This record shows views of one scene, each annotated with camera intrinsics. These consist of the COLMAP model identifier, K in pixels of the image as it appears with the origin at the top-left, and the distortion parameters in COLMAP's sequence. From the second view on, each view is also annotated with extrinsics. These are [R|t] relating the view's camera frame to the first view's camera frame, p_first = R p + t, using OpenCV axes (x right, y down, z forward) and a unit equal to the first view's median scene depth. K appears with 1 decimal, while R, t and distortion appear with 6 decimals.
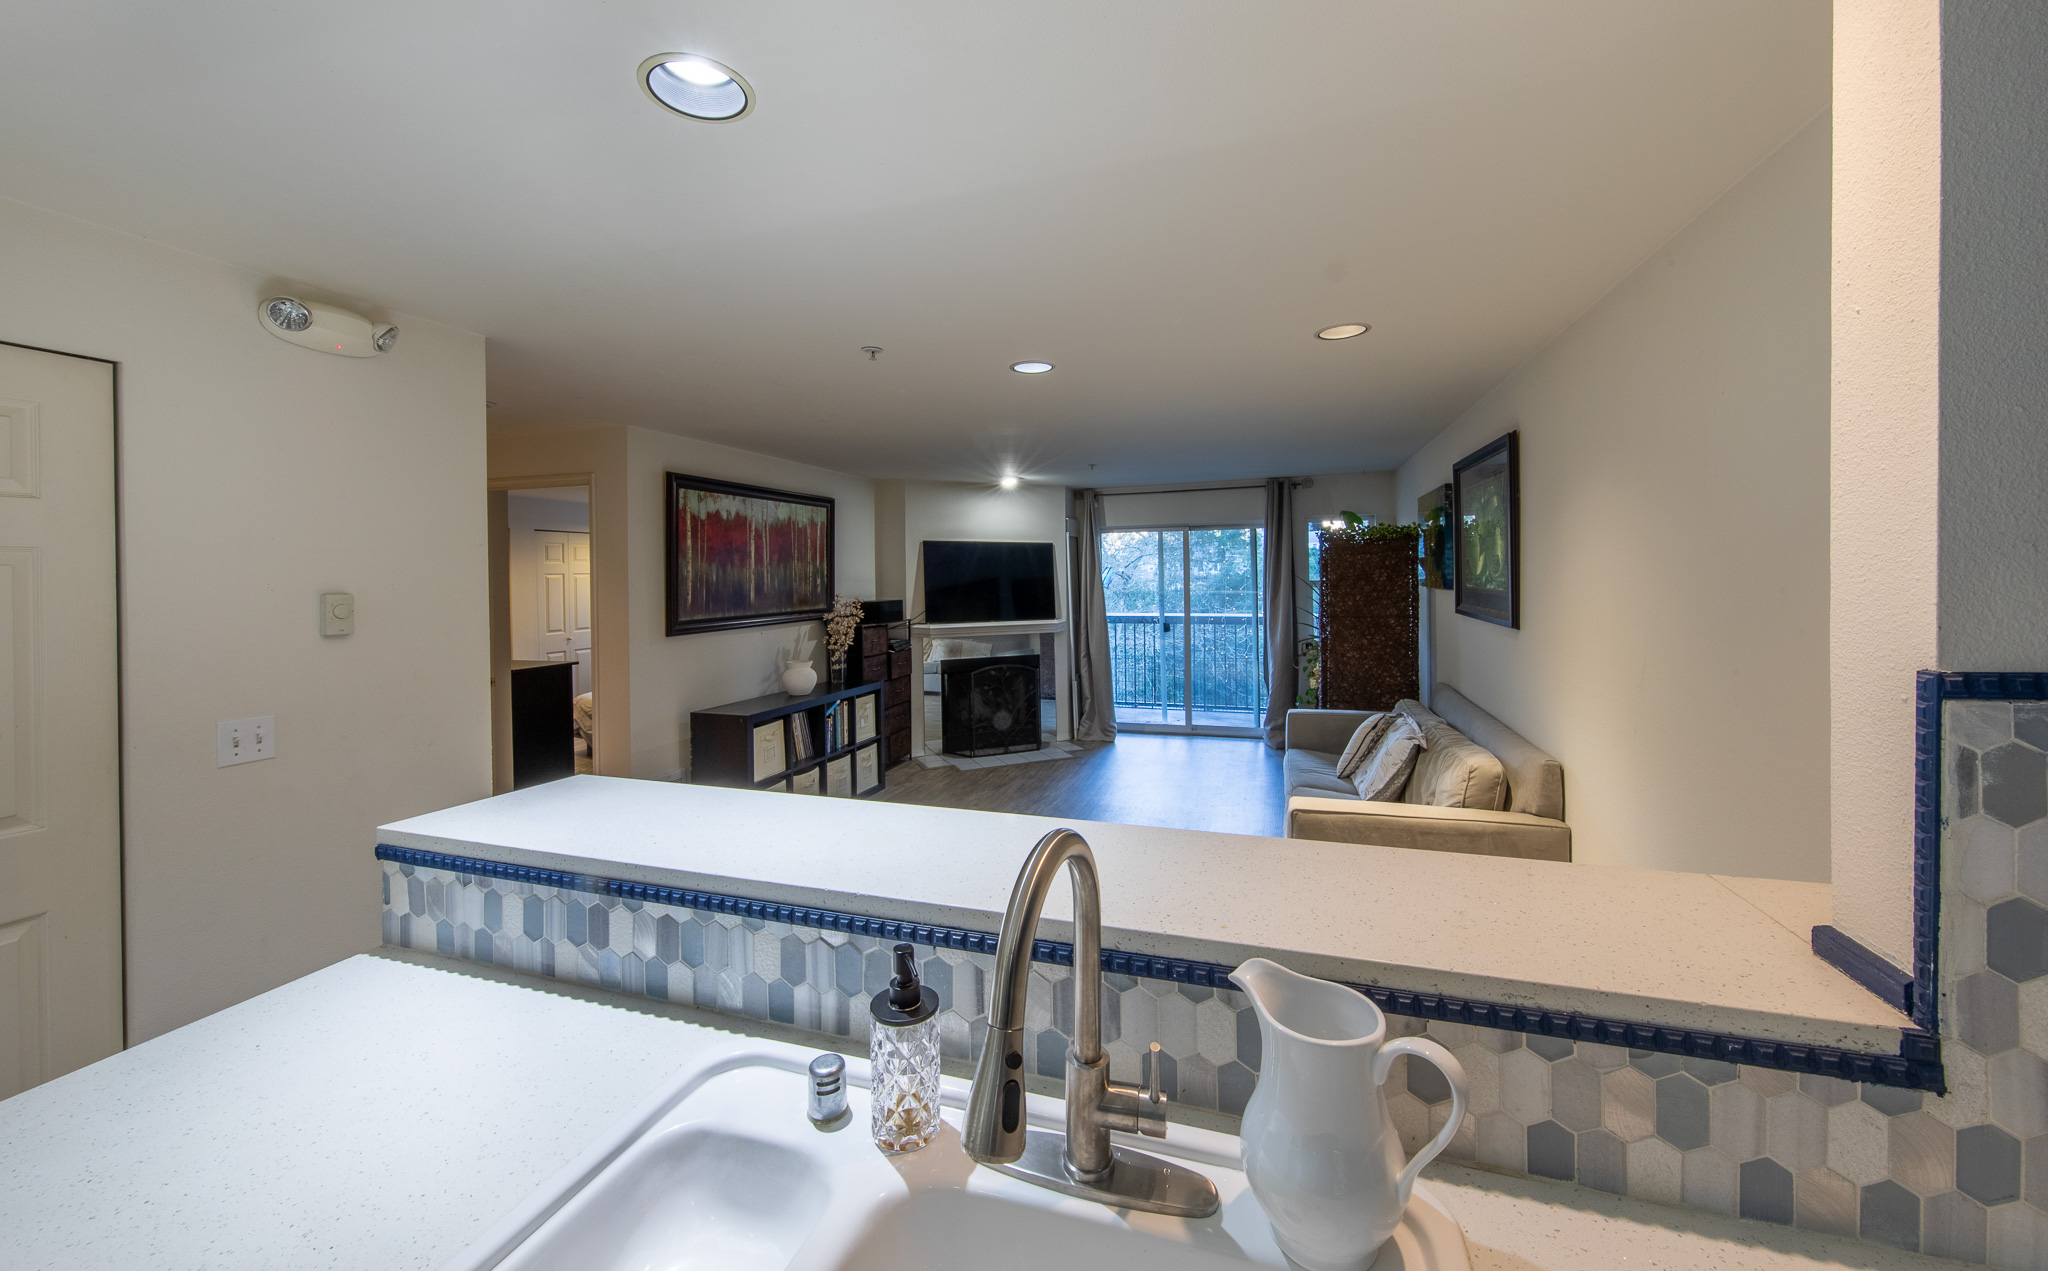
lens RADIAL K [[761.8, 0, 1026.3], [0, 761.8, 586.3], [0, 0, 1]] dist [-0.000343, -0.000019]
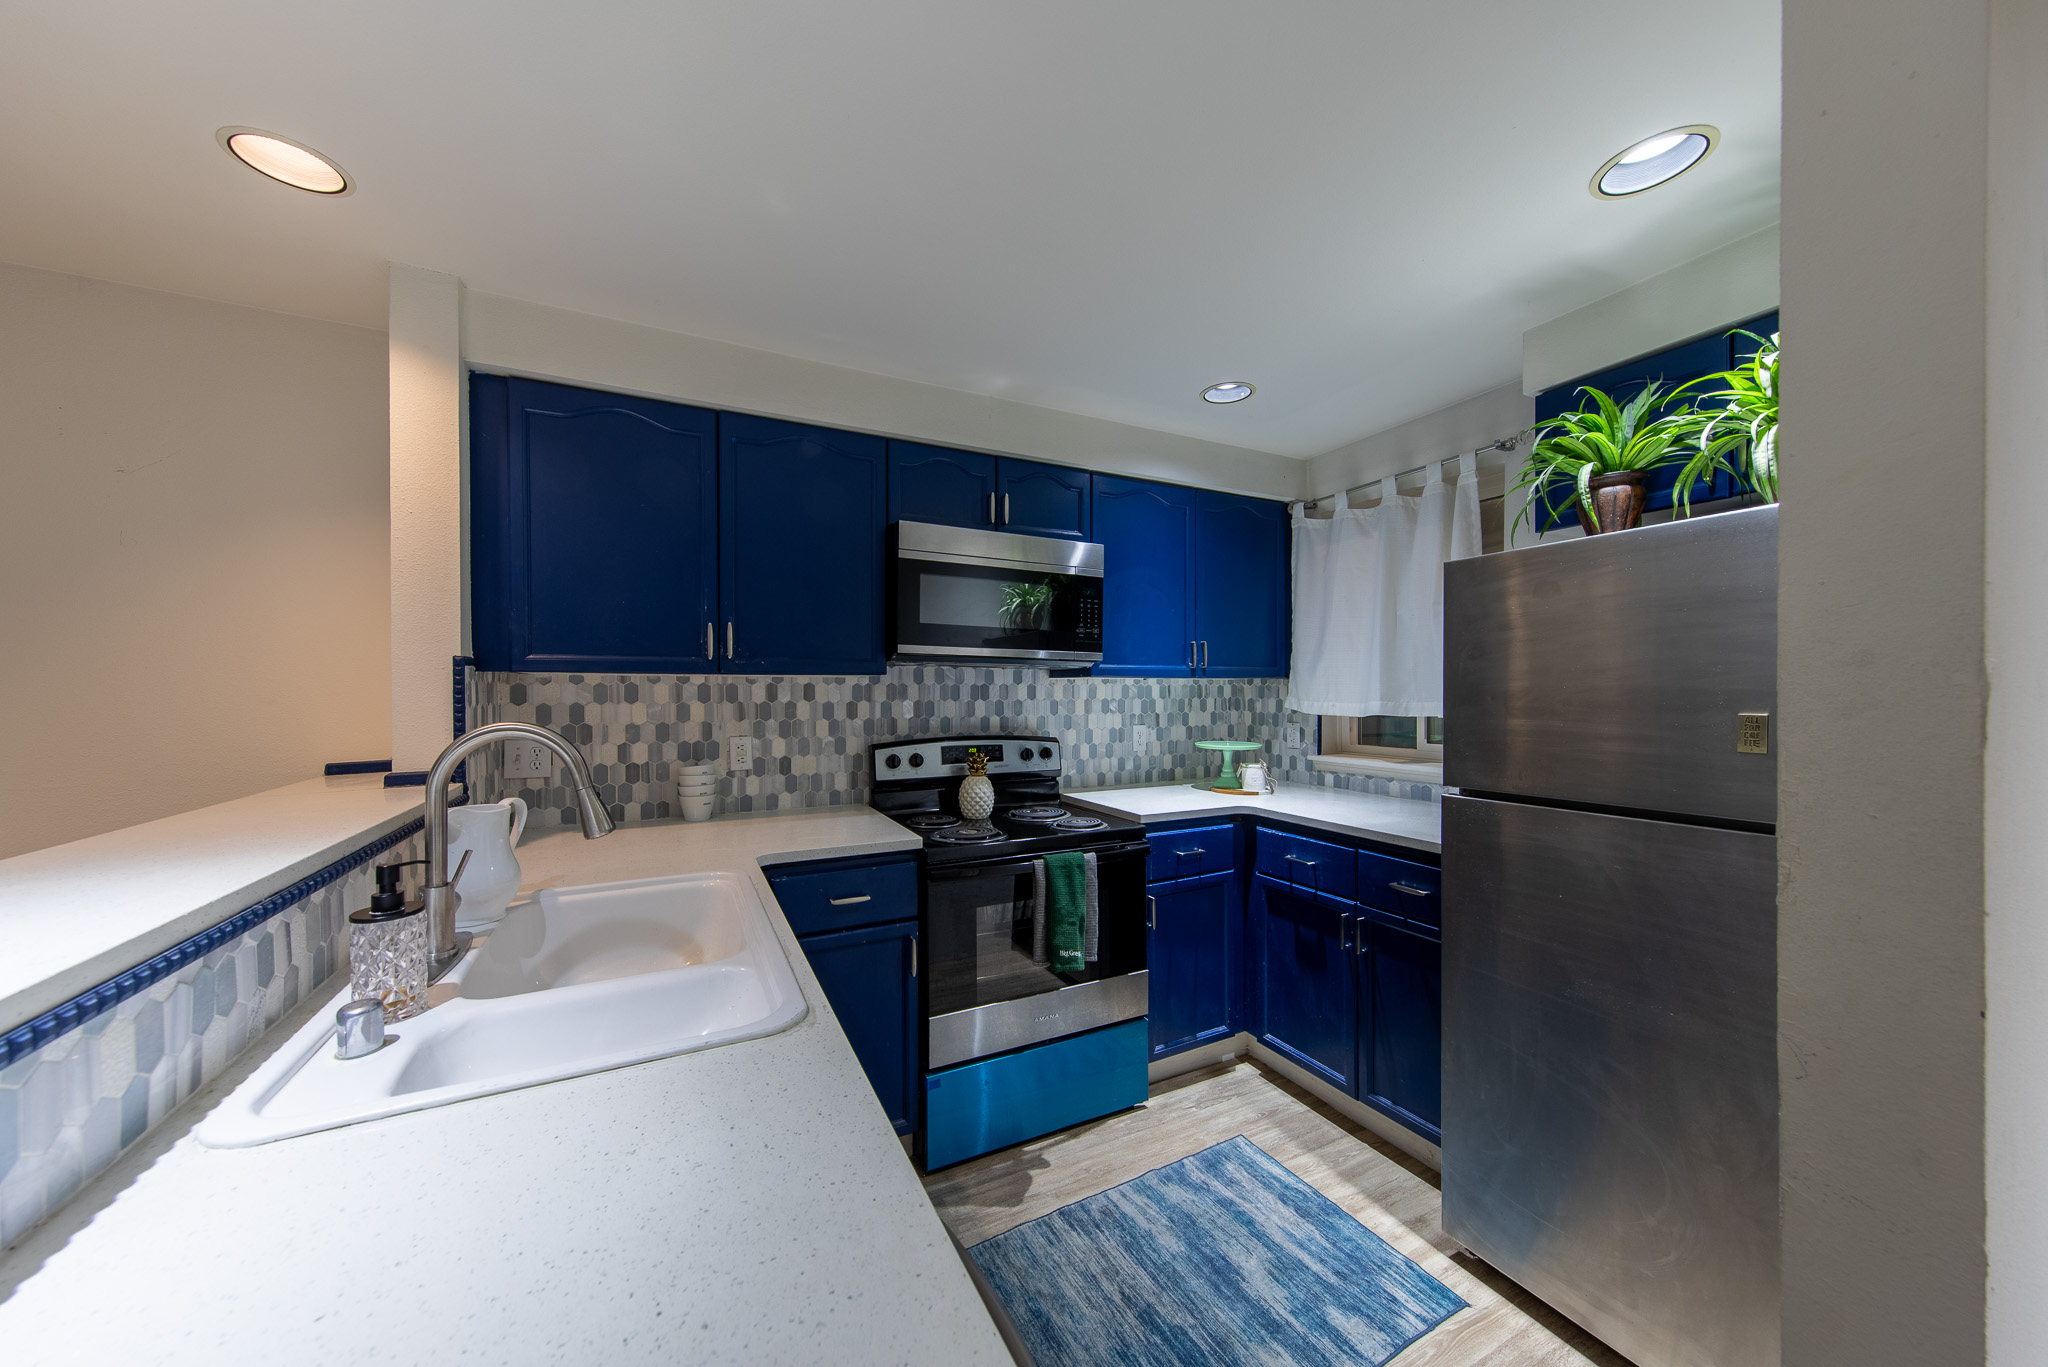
lens RADIAL K [[702.8, 0, 1024.0], [0, 702.8, 683.5], [0, 0, 1]] dist [0.000274, 0.000020]
pose [[-0.714304, 0.019694, 0.699558, -0.253556], [0.019803, 0.999772, -0.007925, 0.032824], [-0.699555, 0.008192, -0.714532, 0.163918]]
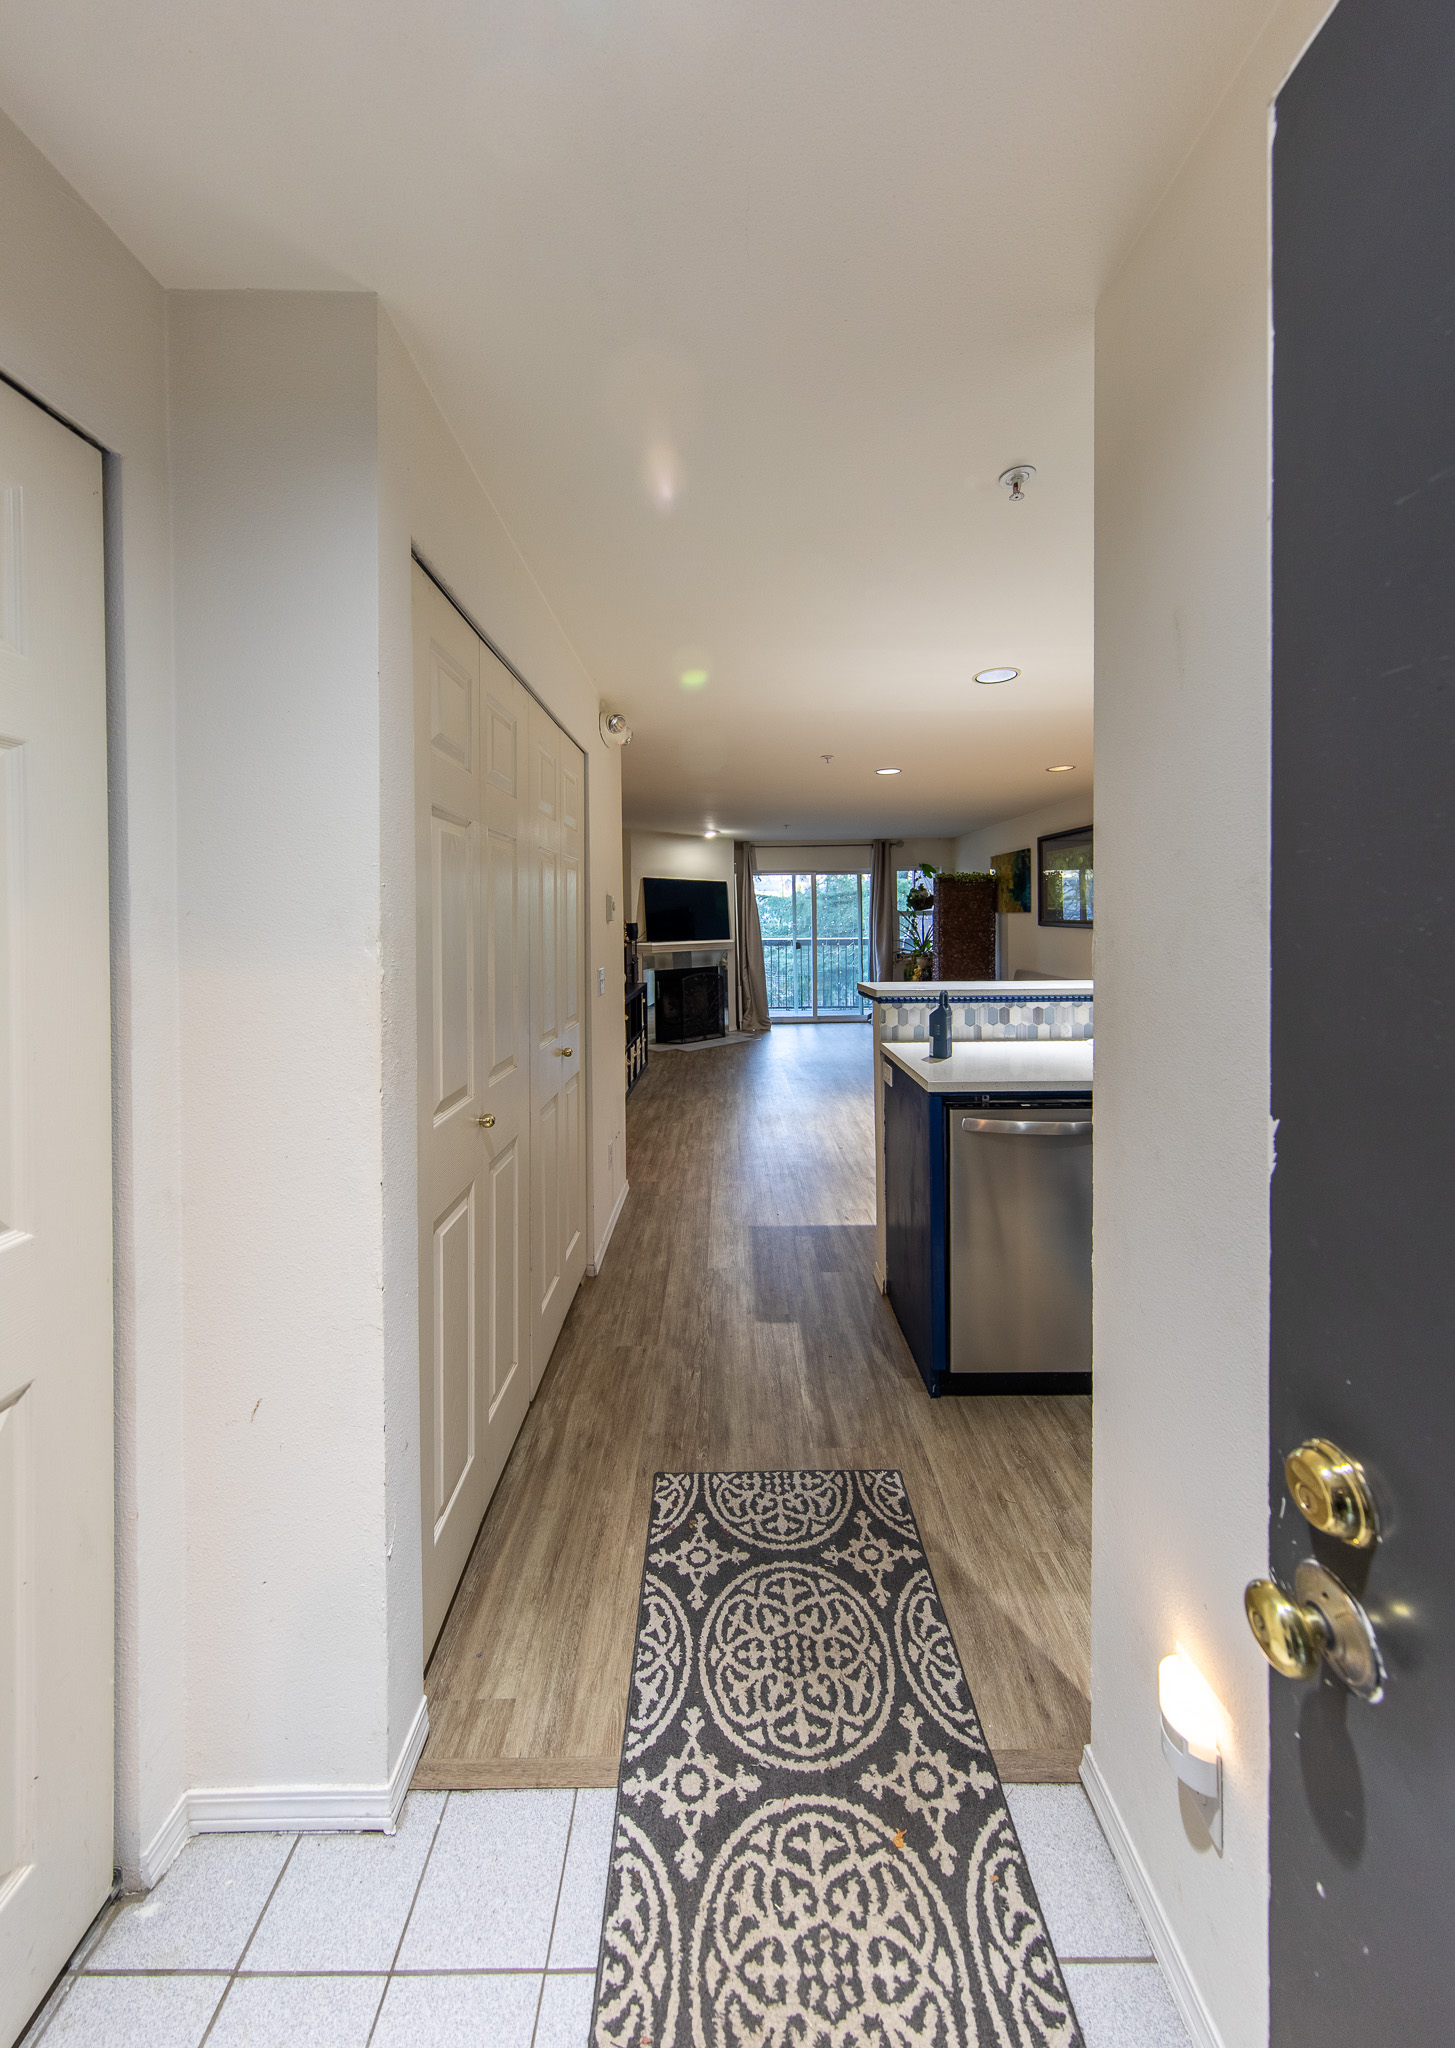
lens RADIAL K [[691.8, 0, 730.0], [0, 691.8, 924.0], [0, 0, 1]] dist [0.000300, -0.000023]
pose [[0.948182, 0.000566, 0.317726, -0.437987], [0.001668, 0.999976, -0.006759, 0.031590], [-0.317722, 0.006938, 0.948159, -0.181817]]
